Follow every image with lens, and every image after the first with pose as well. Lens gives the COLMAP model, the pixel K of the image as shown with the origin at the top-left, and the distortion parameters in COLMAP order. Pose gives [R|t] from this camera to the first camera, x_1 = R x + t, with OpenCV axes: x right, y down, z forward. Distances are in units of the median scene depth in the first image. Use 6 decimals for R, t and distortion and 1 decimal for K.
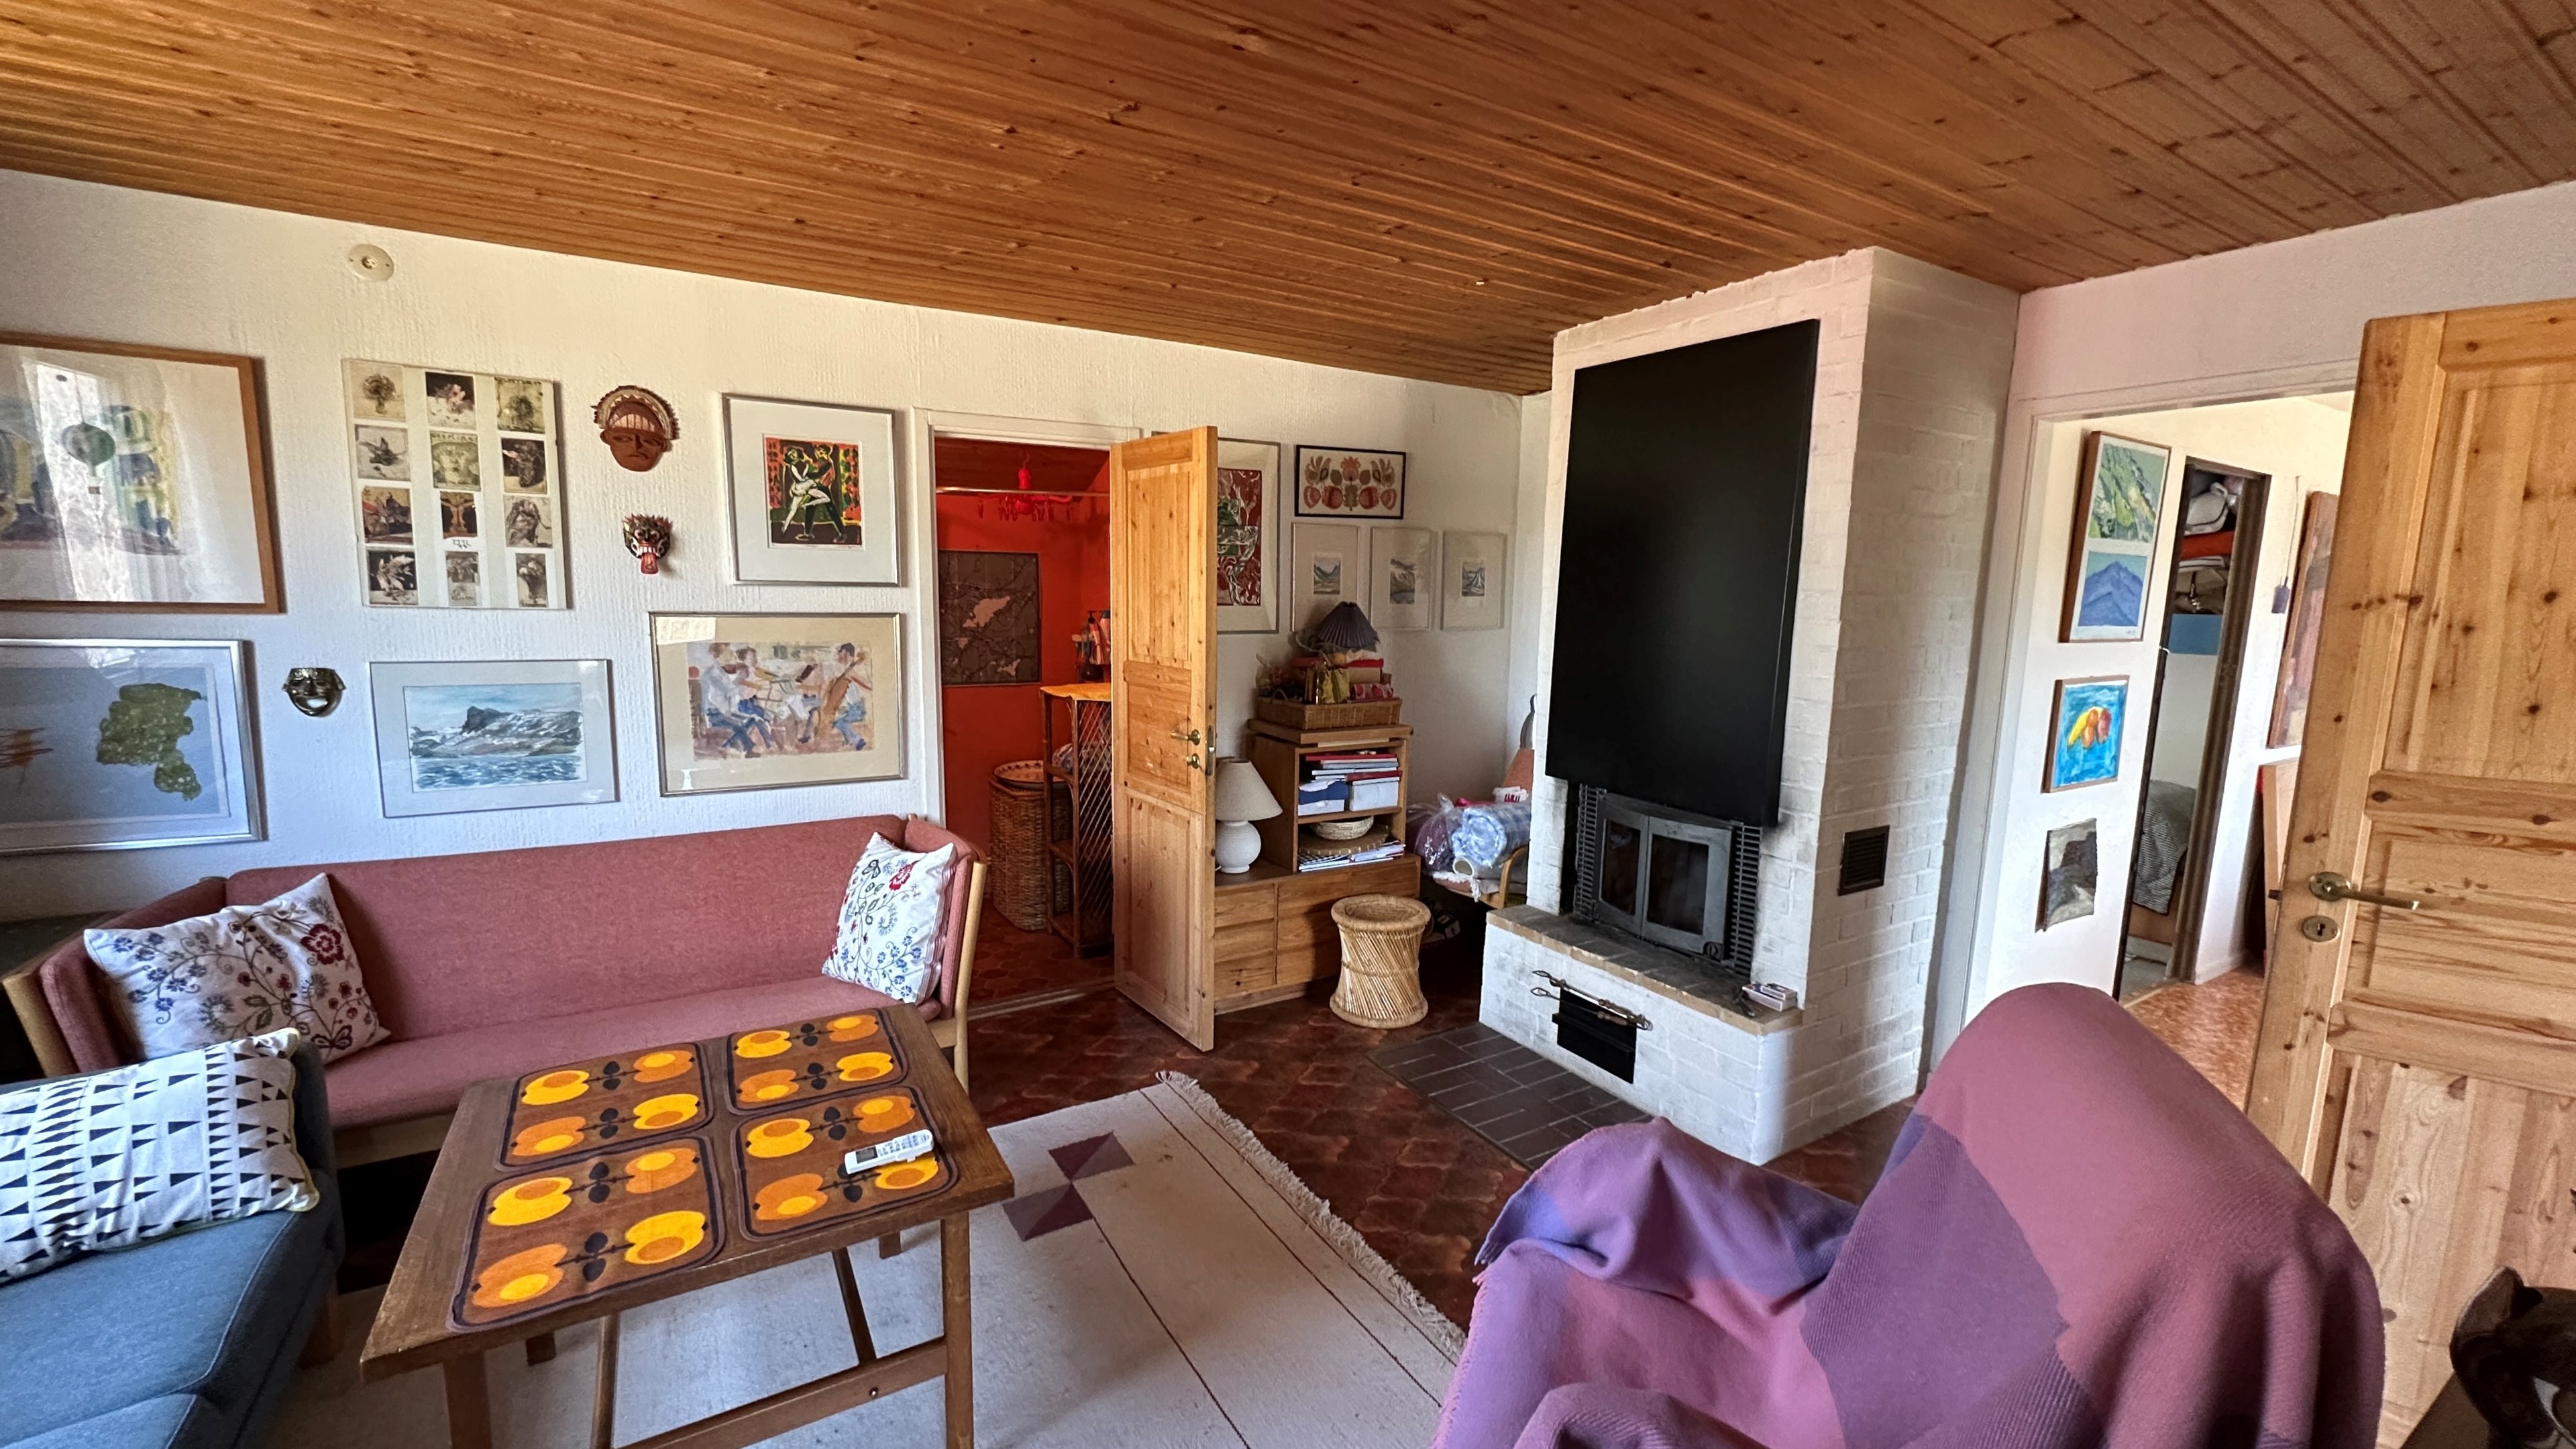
lens RADIAL K [[1023.4, 0, 1290.1], [0, 1023.4, 728.6], [0, 0, 1]] dist [-0.001362, -0.000076]
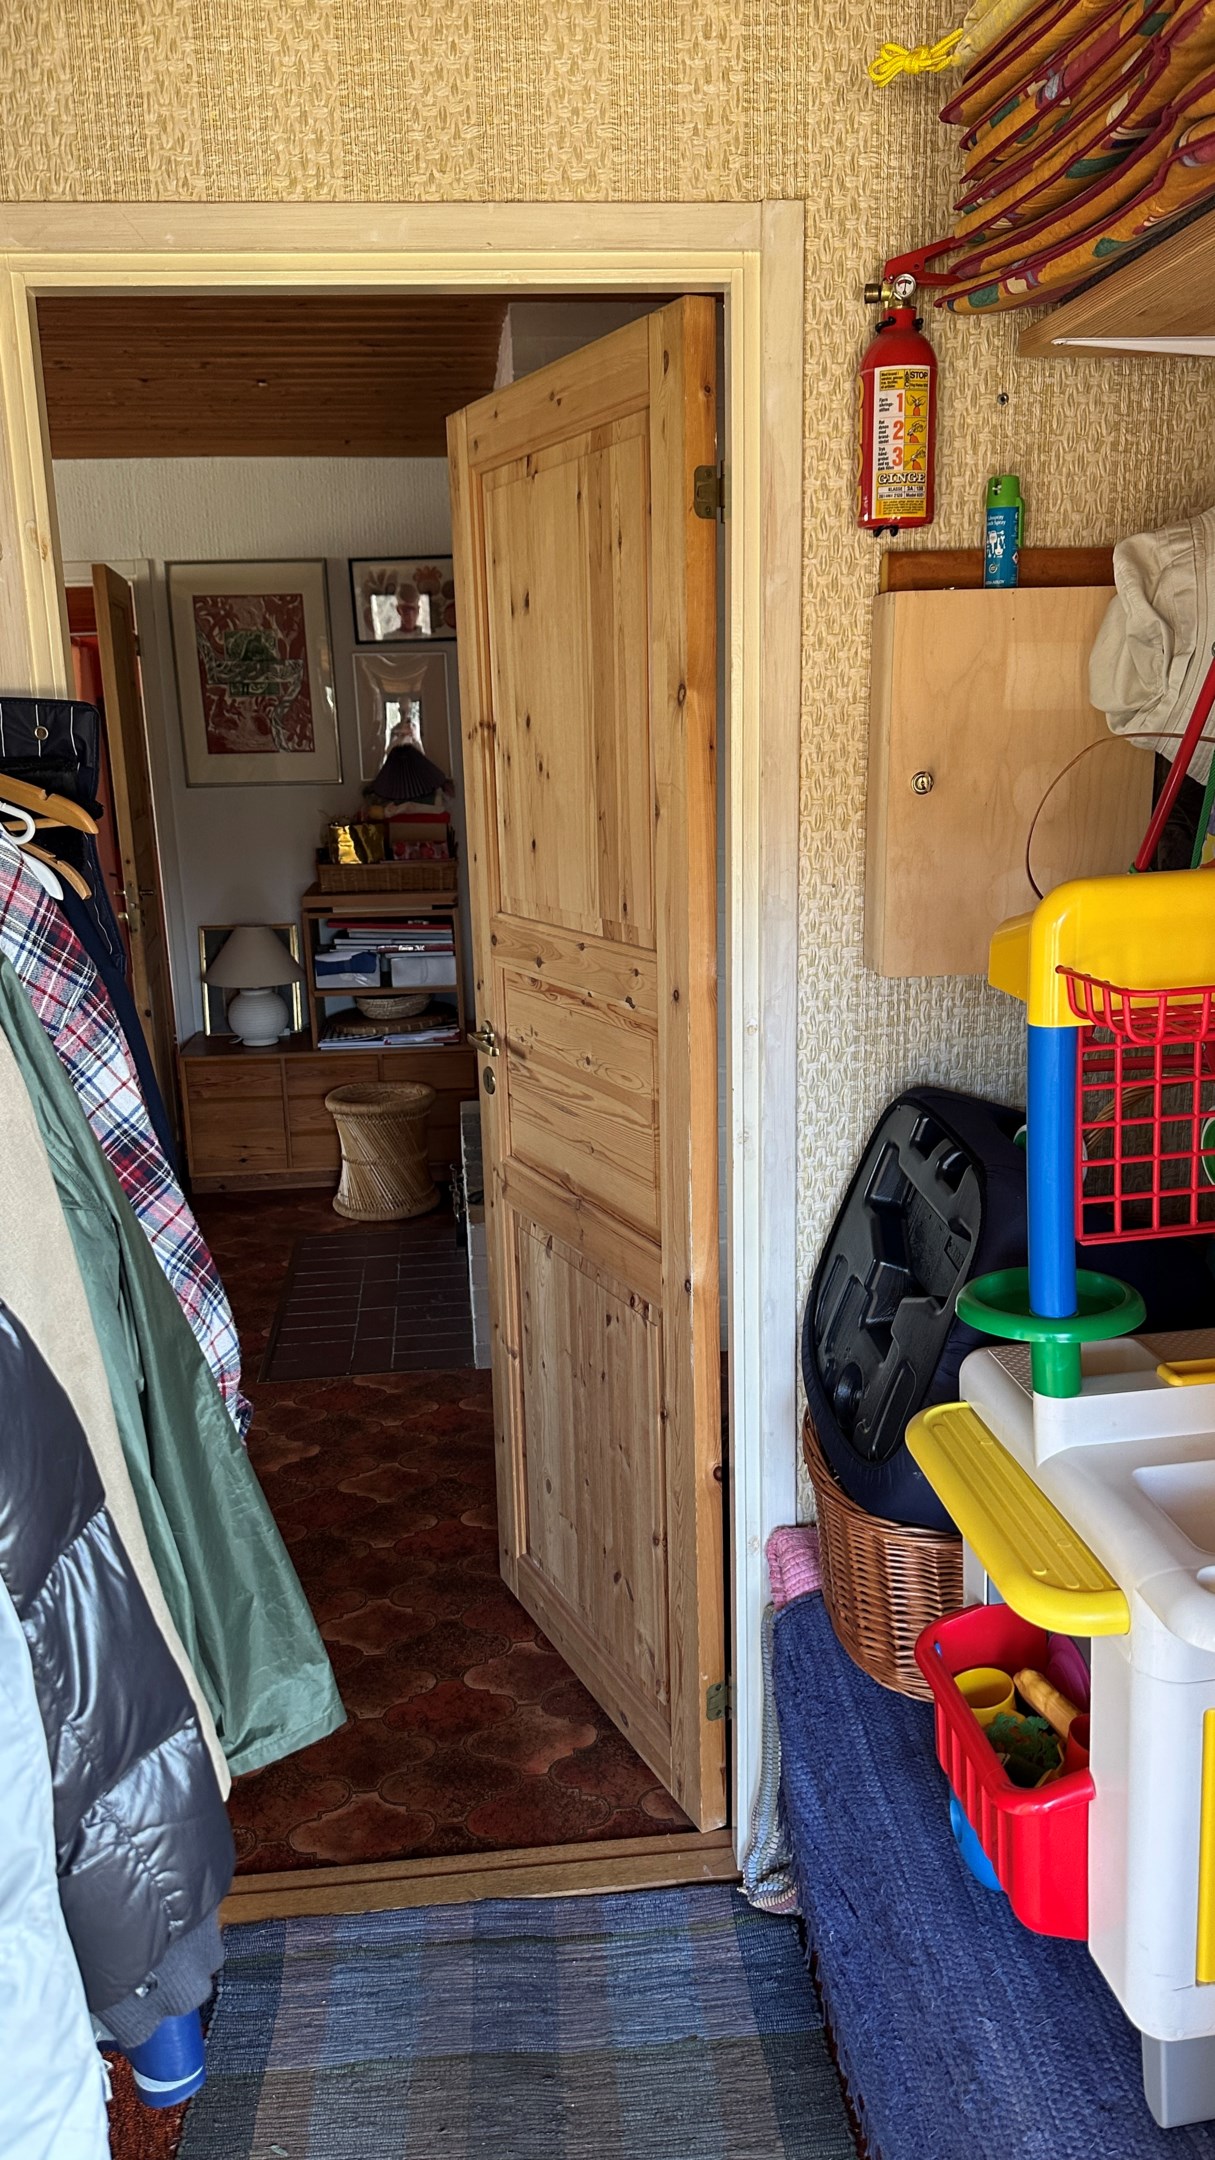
lens RADIAL K [[1514.8, 0, 628.1], [0, 1514.8, 1127.8], [0, 0, 1]] dist [0.006715, -0.011343]
pose [[0.909994, 0.073913, -0.407980, 1.030847], [-0.021189, 0.990987, 0.132273, 0.030349], [0.414079, -0.111723, 0.903358, -0.140956]]
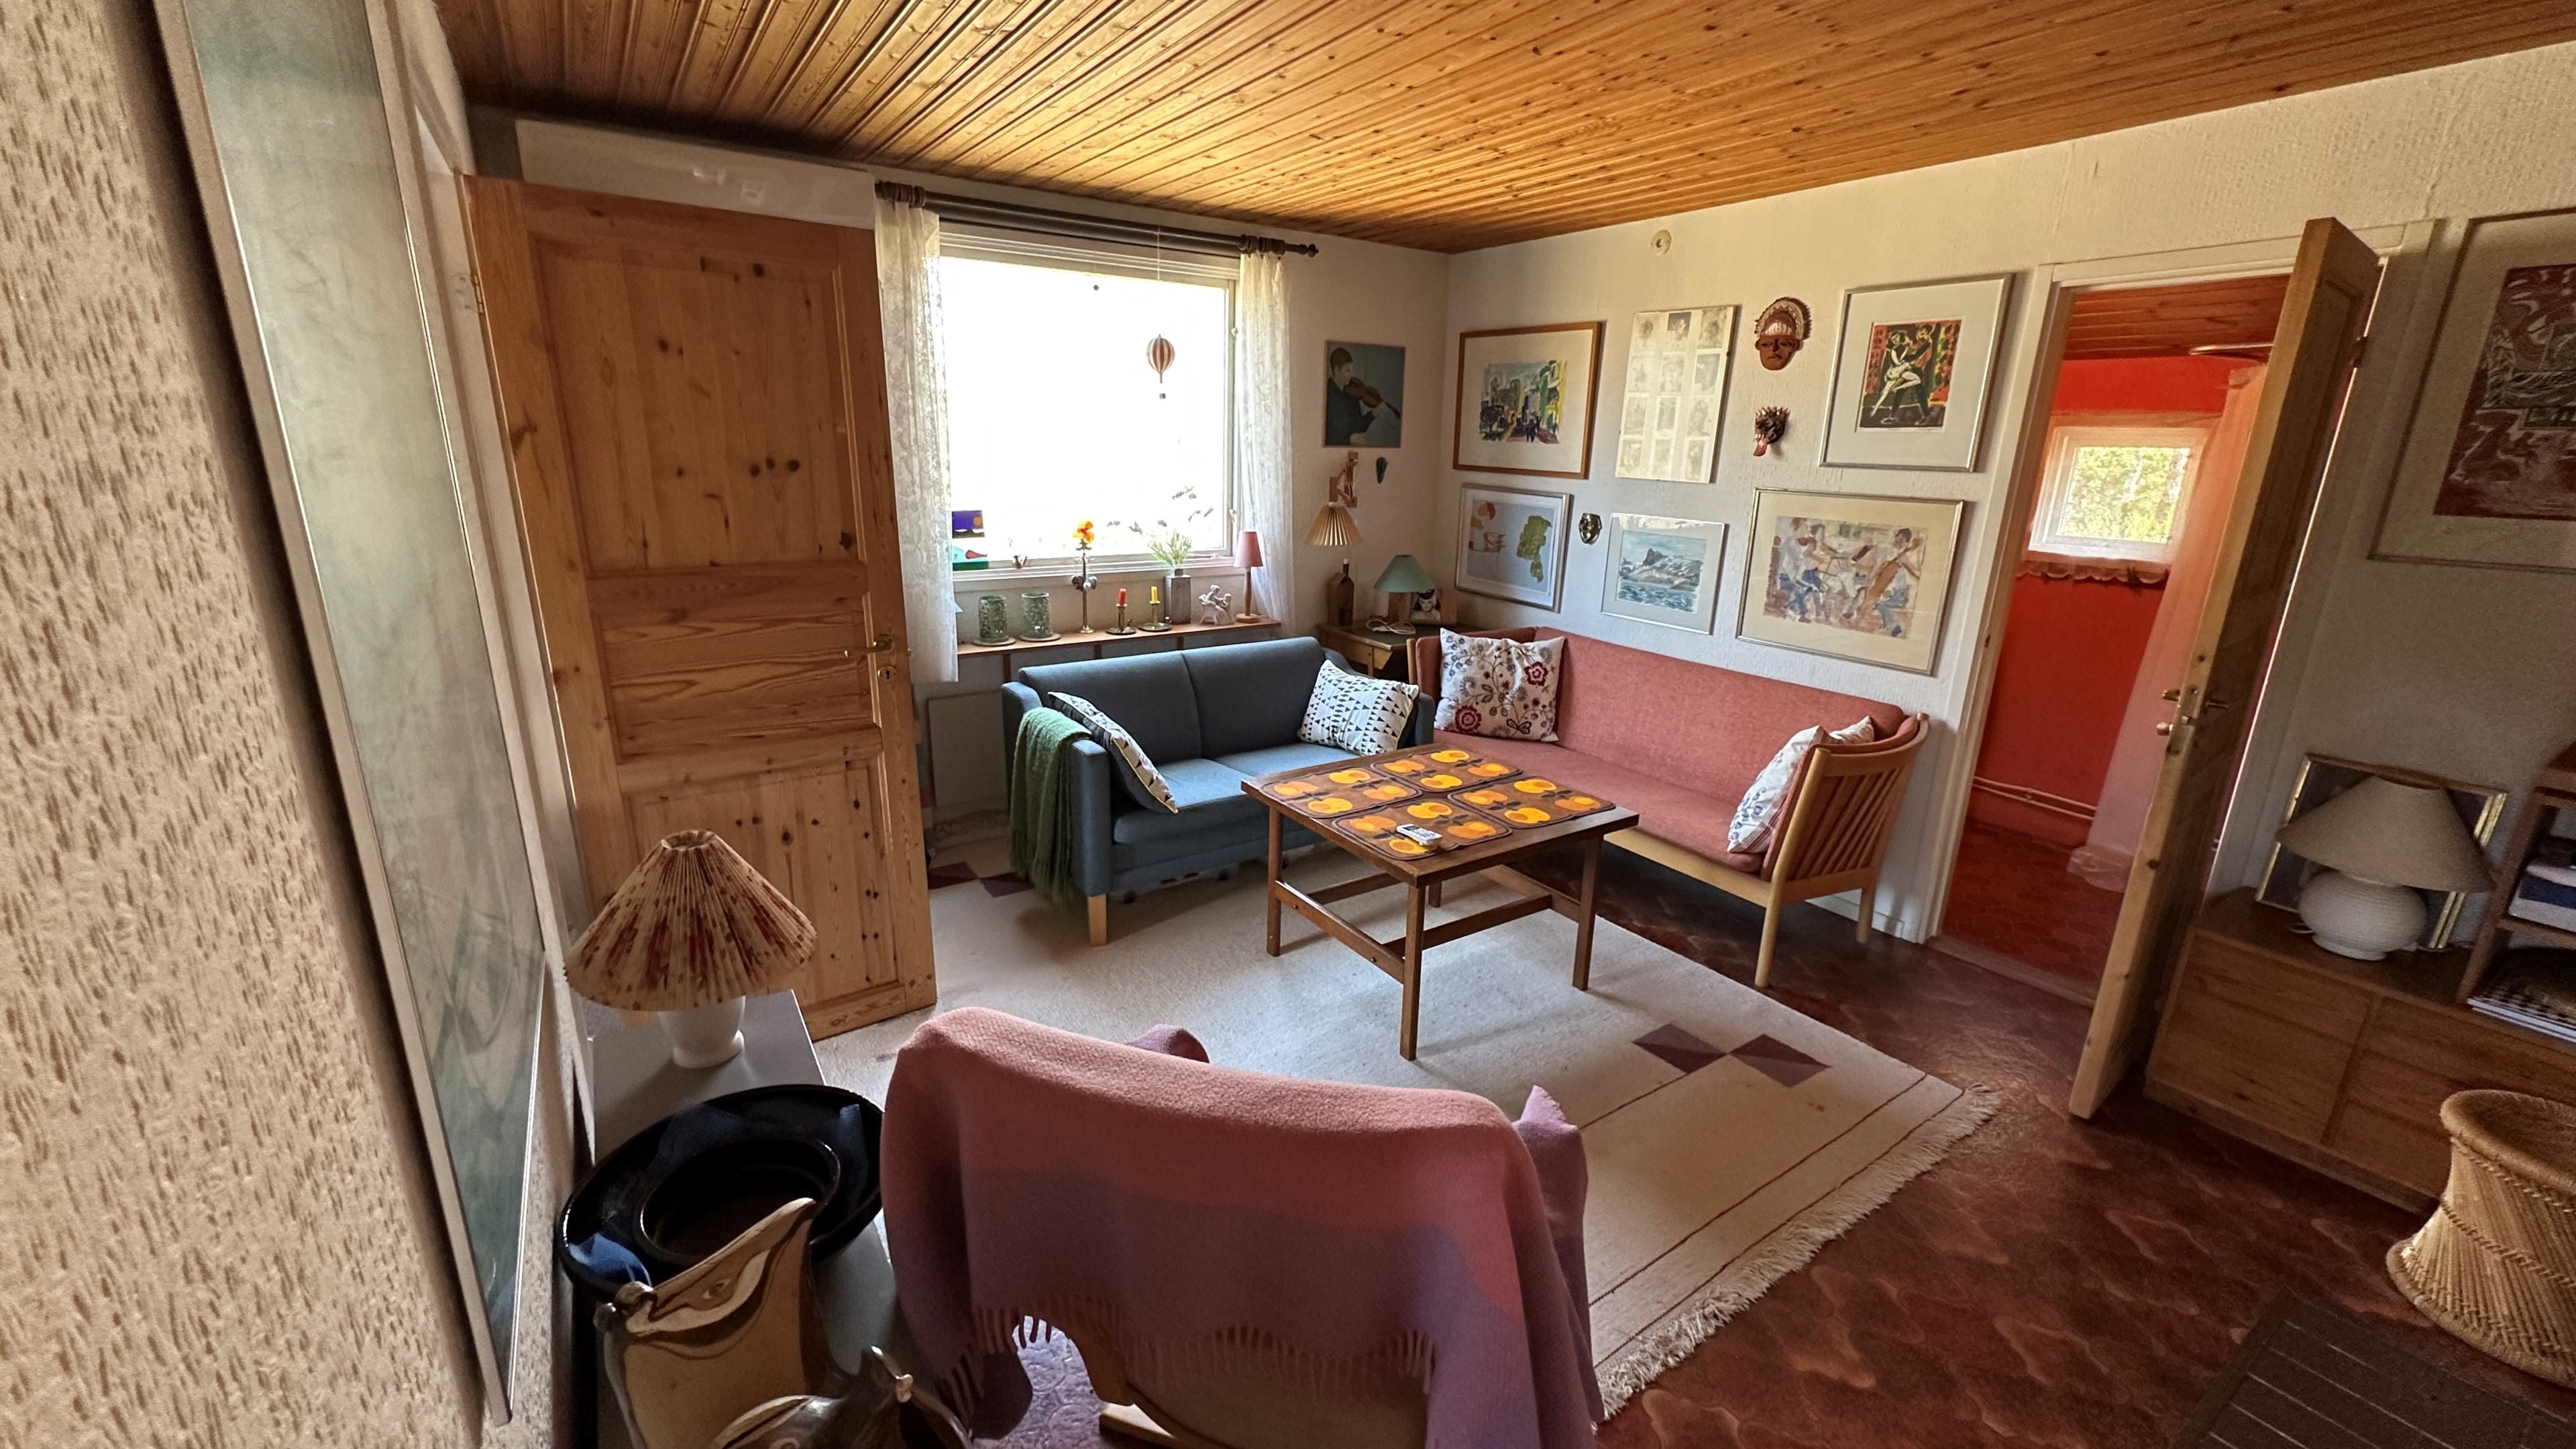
lens RADIAL K [[1023.4, 0, 1283.7], [0, 1023.4, 727.3], [0, 0, 1]] dist [-0.001362, -0.000076]
pose [[0.040148, 0.256869, -0.965612, 0.608670], [-0.158119, 0.955848, 0.247697, -0.052825], [0.986604, 0.142737, 0.078991, 0.377219]]
